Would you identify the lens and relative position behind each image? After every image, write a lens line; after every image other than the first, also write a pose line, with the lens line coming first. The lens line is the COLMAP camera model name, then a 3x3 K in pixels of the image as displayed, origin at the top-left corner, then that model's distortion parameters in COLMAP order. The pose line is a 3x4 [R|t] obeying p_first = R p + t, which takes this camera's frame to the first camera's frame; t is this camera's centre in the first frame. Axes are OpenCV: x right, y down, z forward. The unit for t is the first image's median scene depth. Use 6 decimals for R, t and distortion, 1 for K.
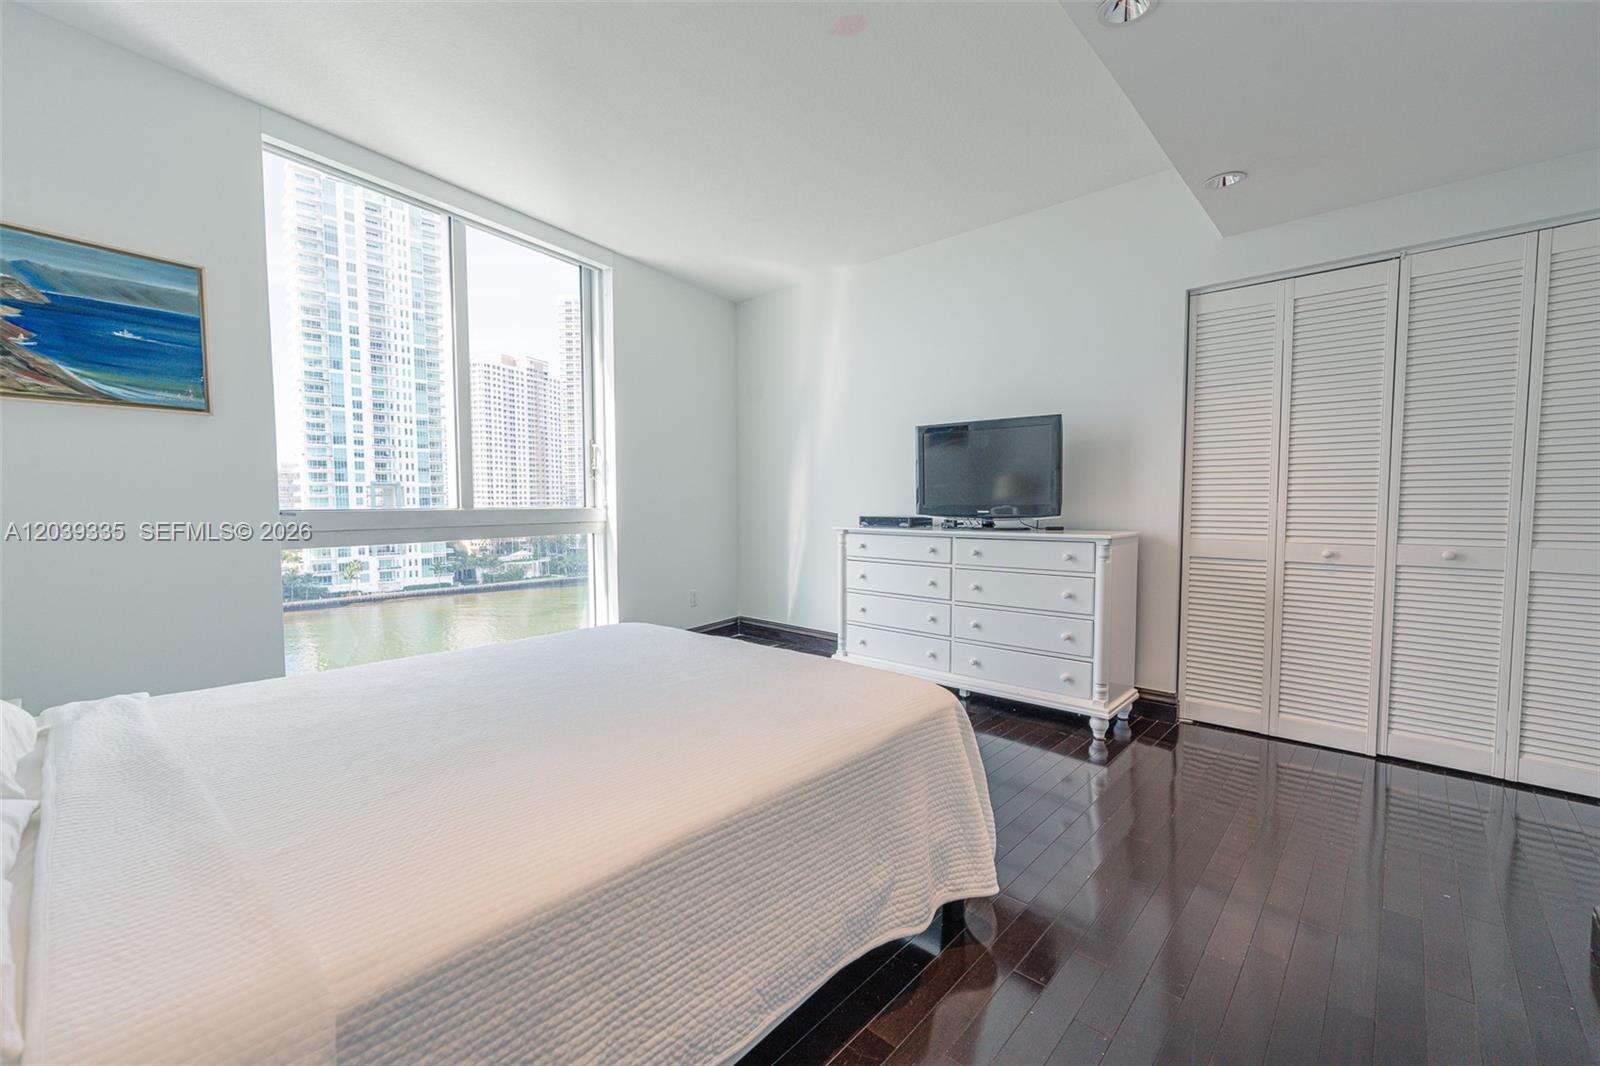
lens RADIAL K [[655.9, 0, 794.7], [0, 655.9, 534.3], [0, 0, 1]] dist [-0.001176, -0.000461]
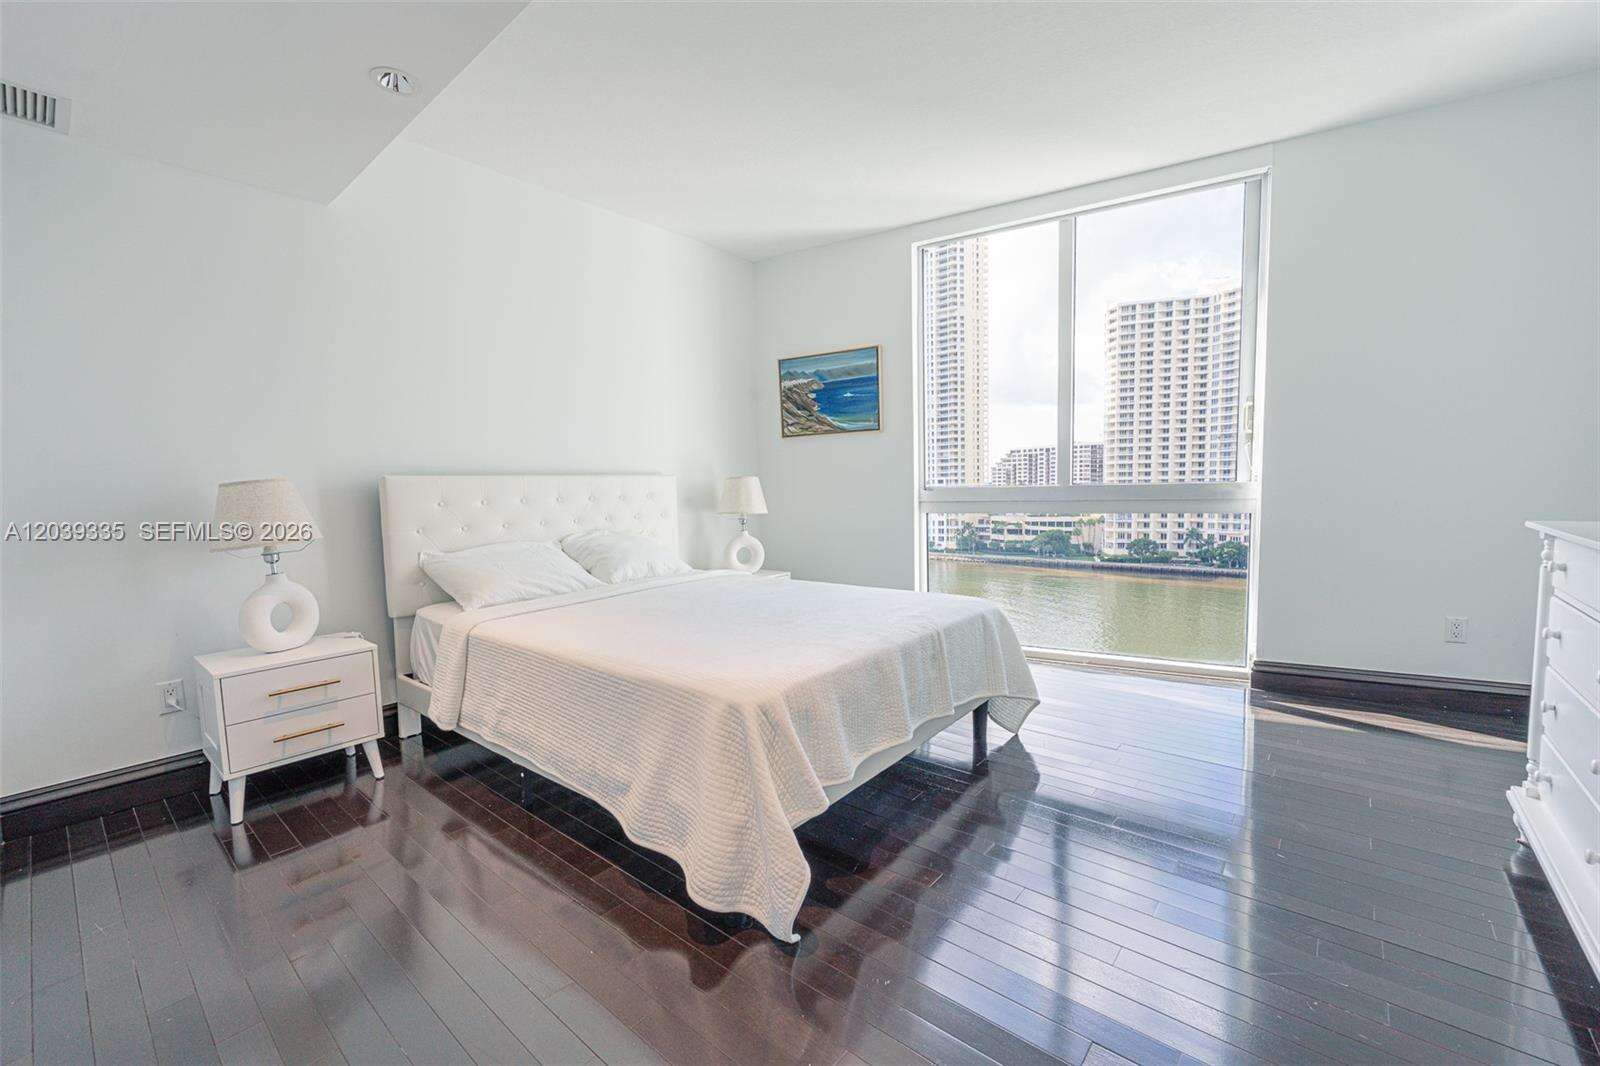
lens RADIAL K [[635.0, 0, 796.8], [0, 635.0, 537.2], [0, 0, 1]] dist [0.000711, -0.000018]
pose [[0.051322, 0.081890, -0.995319, 0.828045], [-0.024309, 0.996440, 0.080729, -0.038695], [0.998386, 0.020052, 0.053130, 0.757920]]
